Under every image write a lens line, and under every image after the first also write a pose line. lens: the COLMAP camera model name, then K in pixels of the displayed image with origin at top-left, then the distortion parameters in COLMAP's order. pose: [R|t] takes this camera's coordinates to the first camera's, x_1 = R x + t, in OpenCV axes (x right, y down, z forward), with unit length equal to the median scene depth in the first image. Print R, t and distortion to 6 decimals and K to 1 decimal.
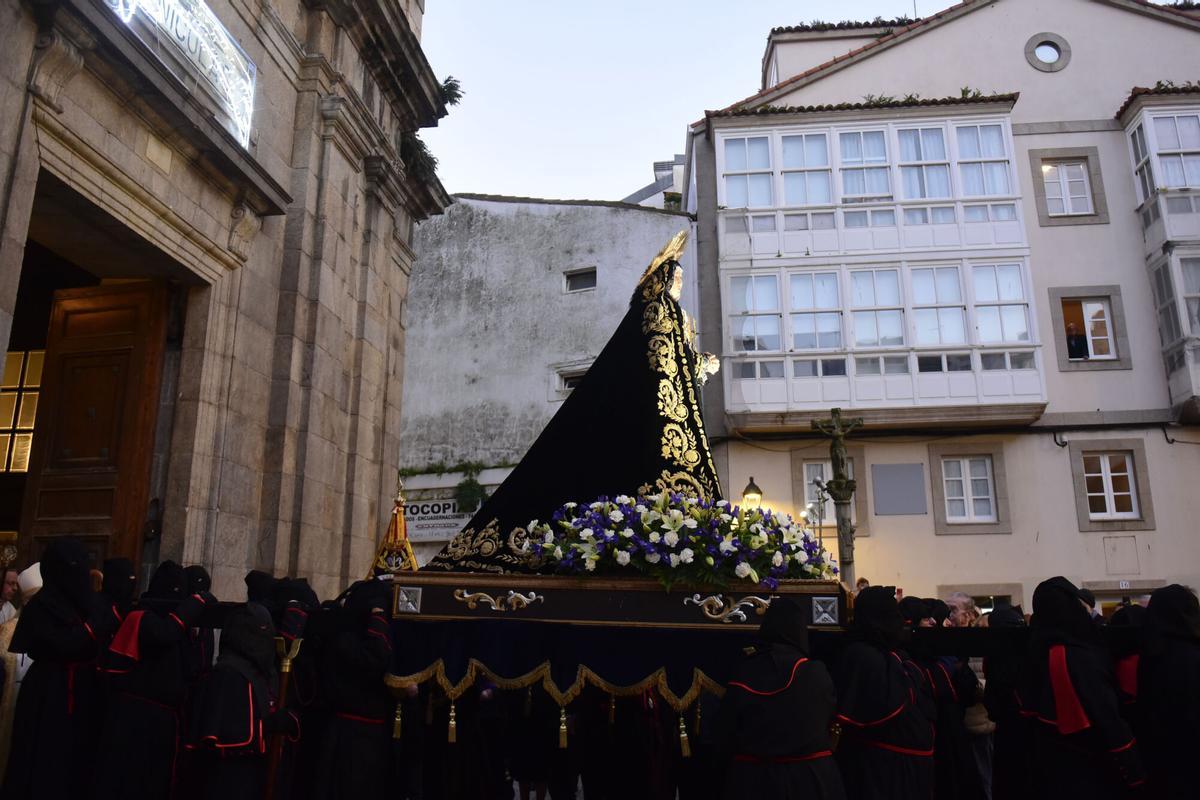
lens RADIAL K [[892.5, 0, 615.5], [0, 892.5, 394.7], [0, 0, 1]] dist [-0.044531, -0.005498]
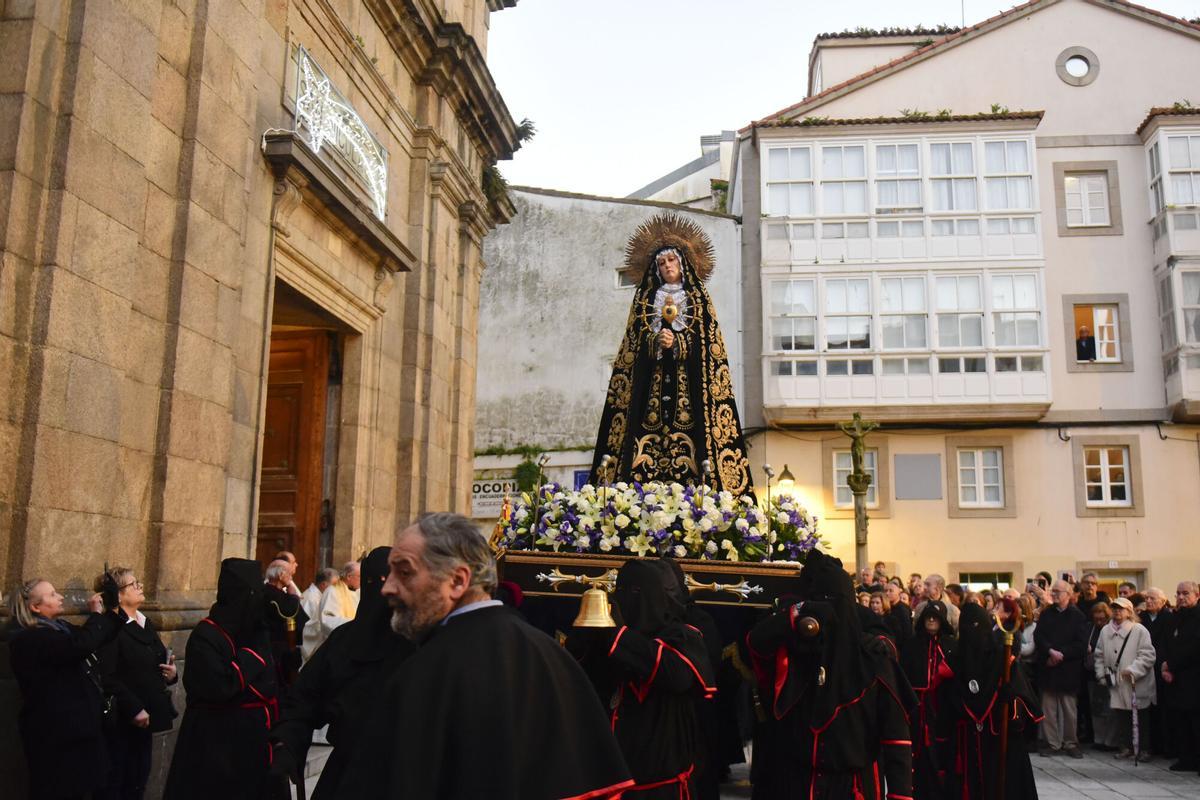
lens RADIAL K [[1036.0, 0, 671.6], [0, 1036.0, 422.7], [0, 0, 1]] dist [-0.033411, -0.003193]
pose [[0.999633, 0.011229, 0.024663, -0.022516], [-0.013373, 0.995983, 0.088542, -0.071789], [-0.023570, -0.088839, 0.995767, -0.277931]]
